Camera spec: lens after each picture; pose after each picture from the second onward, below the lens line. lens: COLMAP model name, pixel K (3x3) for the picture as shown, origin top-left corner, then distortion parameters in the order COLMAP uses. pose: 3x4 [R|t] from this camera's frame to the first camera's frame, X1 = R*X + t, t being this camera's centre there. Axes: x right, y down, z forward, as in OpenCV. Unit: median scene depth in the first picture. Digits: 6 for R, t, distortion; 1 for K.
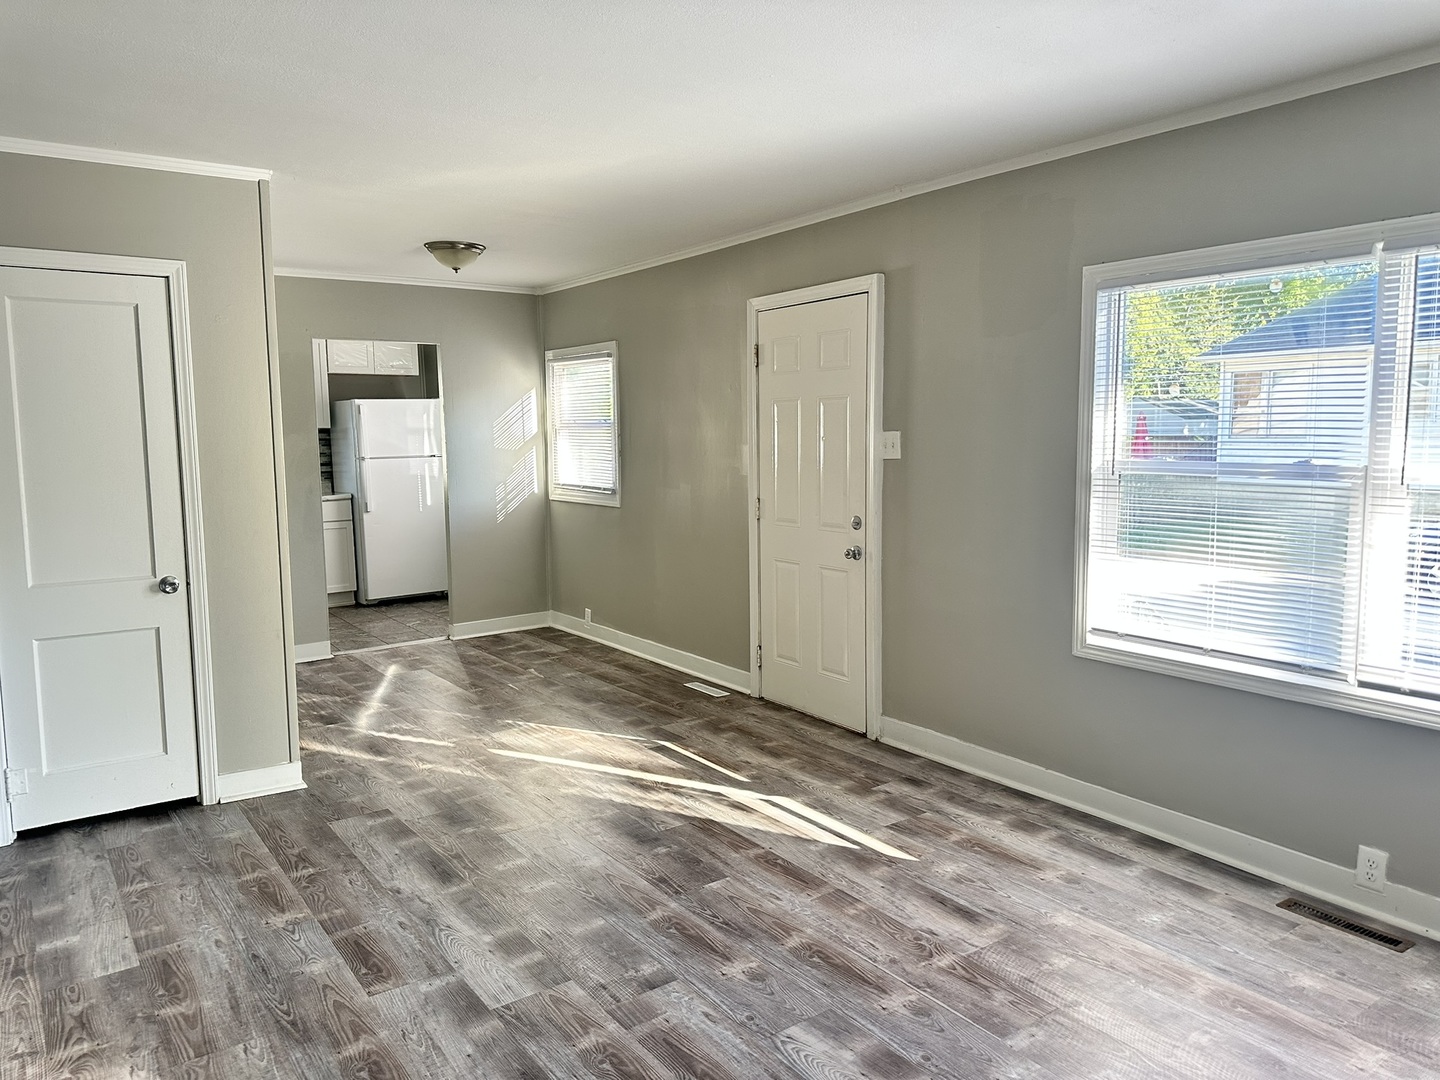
lens RADIAL K [[1016.6, 0, 713.7], [0, 1016.6, 536.2], [0, 0, 1]] dist [0.129509, -0.175101]
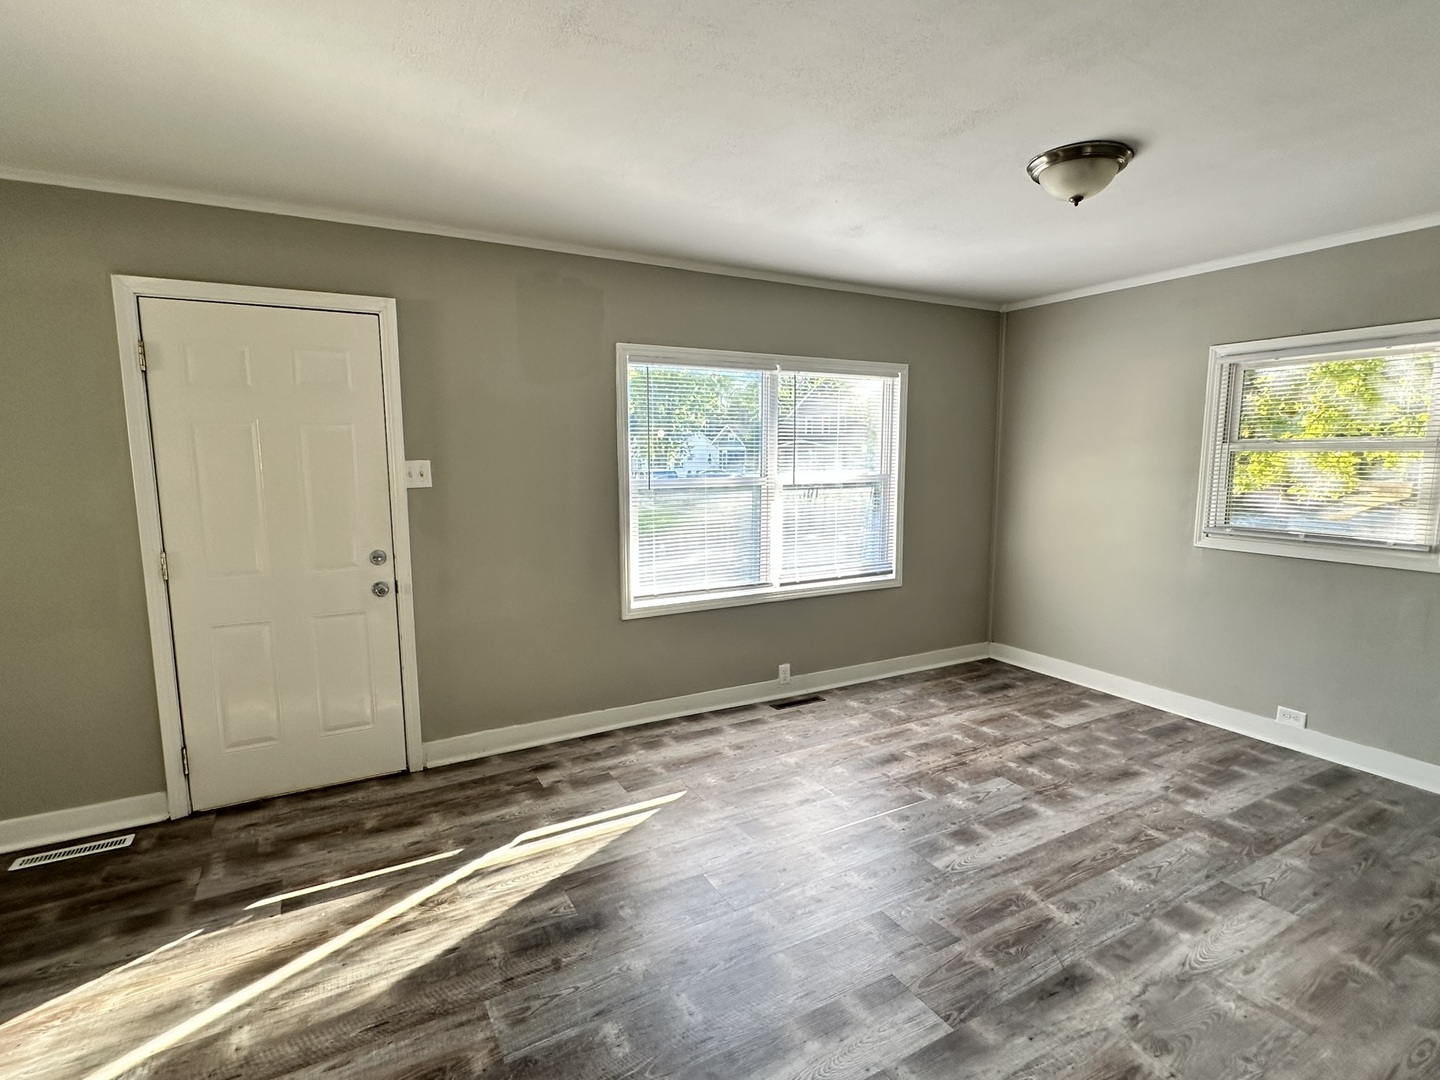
lens RADIAL K [[729.7, 0, 720.0], [0, 729.7, 540.0], [0, 0, 1]] dist [0.001825, 0.000416]
pose [[0.096715, -0.108055, 0.989429, -0.615772], [0.110341, 0.989126, 0.097236, -0.074692], [-0.989177, 0.099770, 0.107586, 0.763828]]
